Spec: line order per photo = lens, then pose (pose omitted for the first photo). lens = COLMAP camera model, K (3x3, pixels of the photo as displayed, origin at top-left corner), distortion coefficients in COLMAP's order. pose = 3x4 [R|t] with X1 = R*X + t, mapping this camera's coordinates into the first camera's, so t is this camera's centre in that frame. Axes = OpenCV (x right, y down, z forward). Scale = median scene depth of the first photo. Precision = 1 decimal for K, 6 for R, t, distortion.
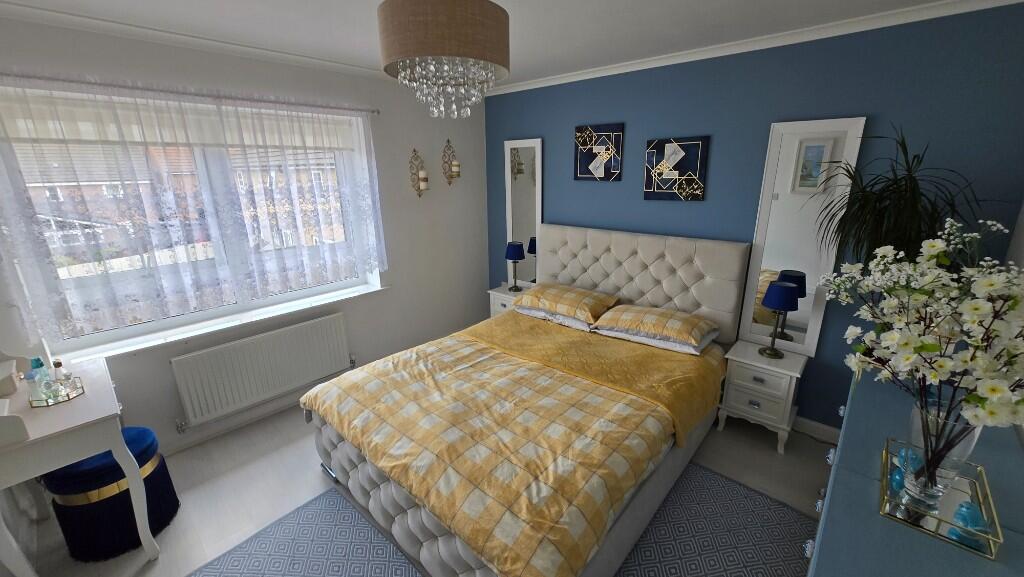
lens RADIAL K [[405.9, 0, 508.9], [0, 405.9, 286.3], [0, 0, 1]] dist [0.010571, 0.000317]
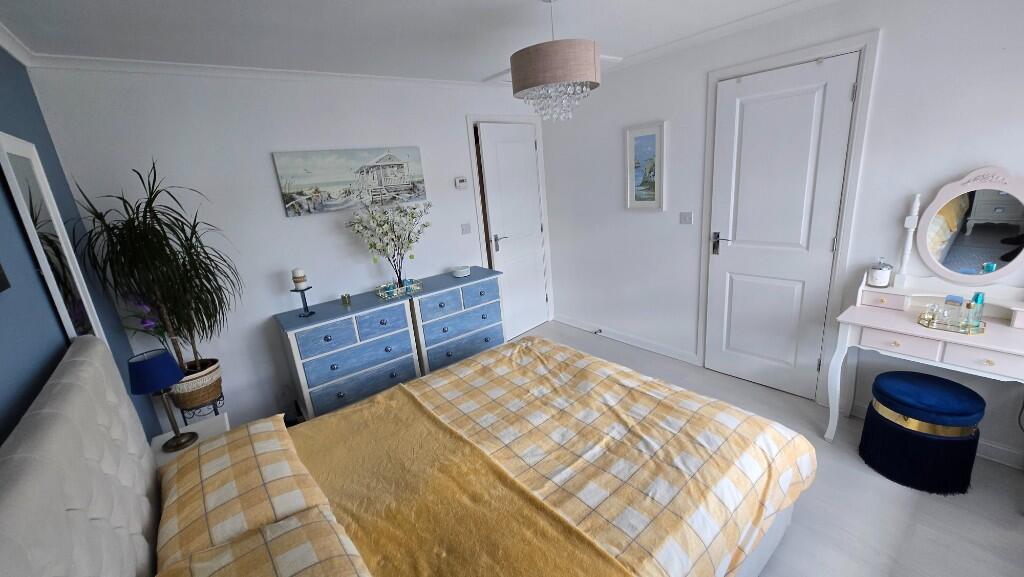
lens RADIAL K [[405.9, 0, 514.5], [0, 405.9, 286.5], [0, 0, 1]] dist [0.010571, 0.000317]
pose [[-0.983151, 0.054275, 0.174551, -0.139552], [0.139274, 0.840882, 0.522992, -0.459854], [-0.118391, 0.538491, -0.834273, 1.660679]]
